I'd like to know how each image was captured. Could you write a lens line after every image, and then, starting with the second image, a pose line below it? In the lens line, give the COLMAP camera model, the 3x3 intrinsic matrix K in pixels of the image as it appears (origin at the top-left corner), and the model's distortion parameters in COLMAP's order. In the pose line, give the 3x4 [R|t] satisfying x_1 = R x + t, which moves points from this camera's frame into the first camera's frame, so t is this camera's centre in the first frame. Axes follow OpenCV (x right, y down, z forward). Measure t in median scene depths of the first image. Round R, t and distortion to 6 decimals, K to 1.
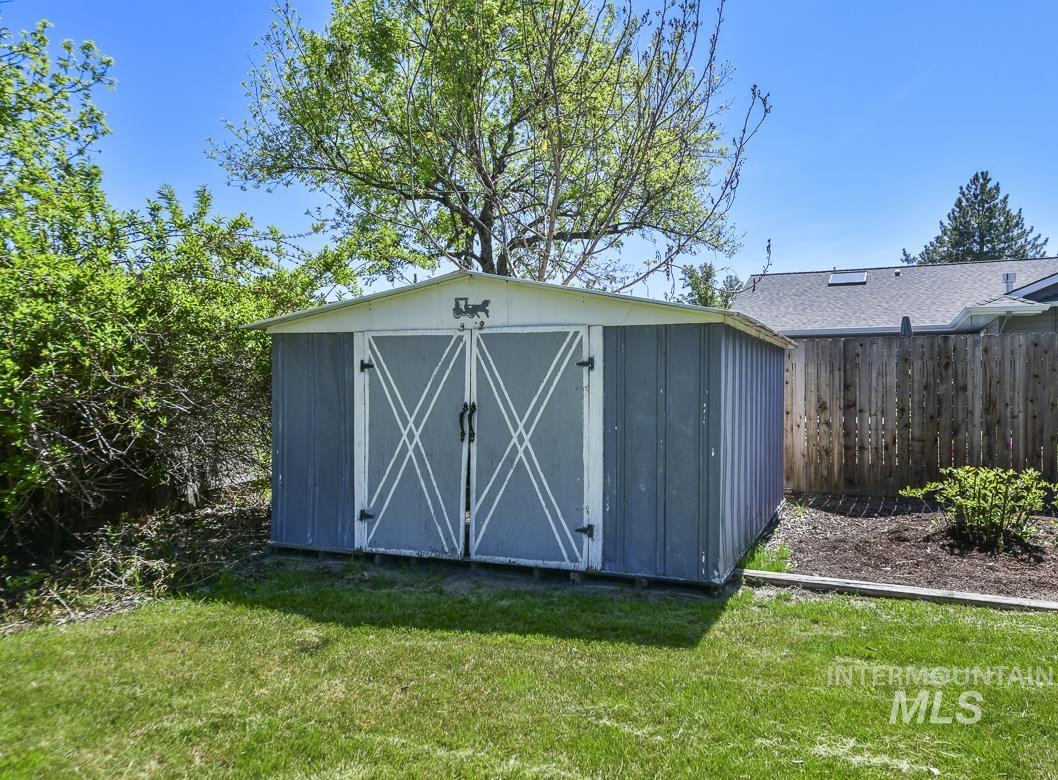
lens RADIAL K [[752.3, 0, 529.1], [0, 752.3, 386.3], [0, 0, 1]] dist [0.001179, -0.000351]
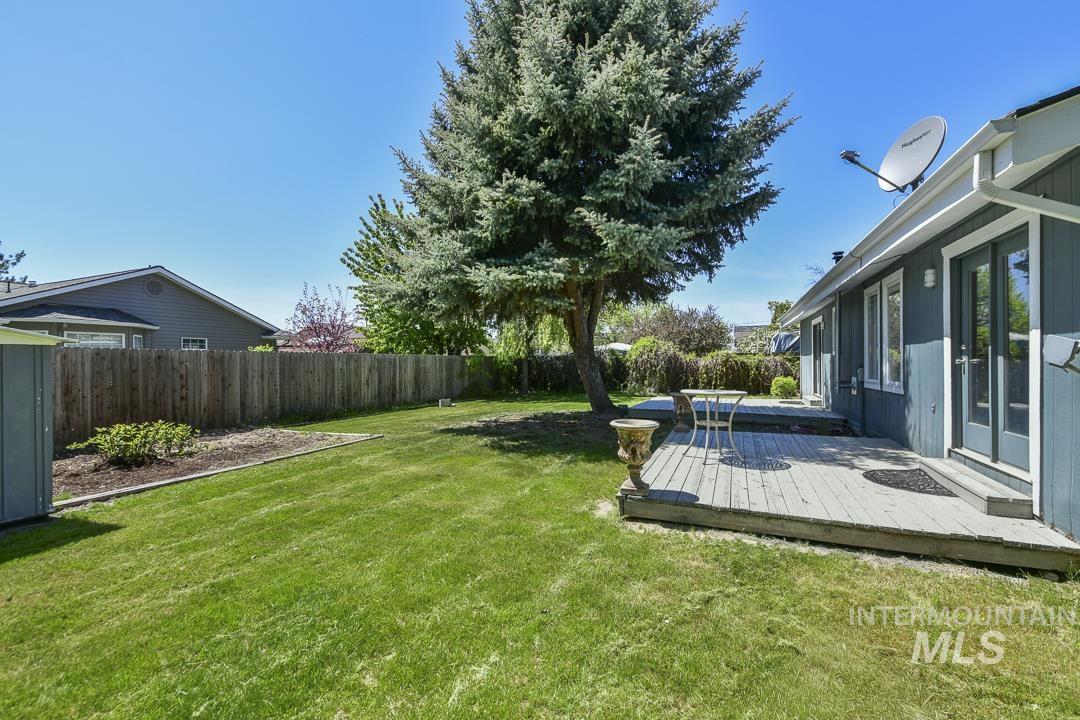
lens RADIAL K [[463.8, 0, 535.3], [0, 463.8, 362.8], [0, 0, 1]] dist [0.000864, -0.001595]
pose [[0.029169, 0.003823, 0.999567, -0.347162], [0.017908, 0.999830, -0.004347, -0.012947], [-0.999414, 0.018027, 0.029095, -0.021274]]
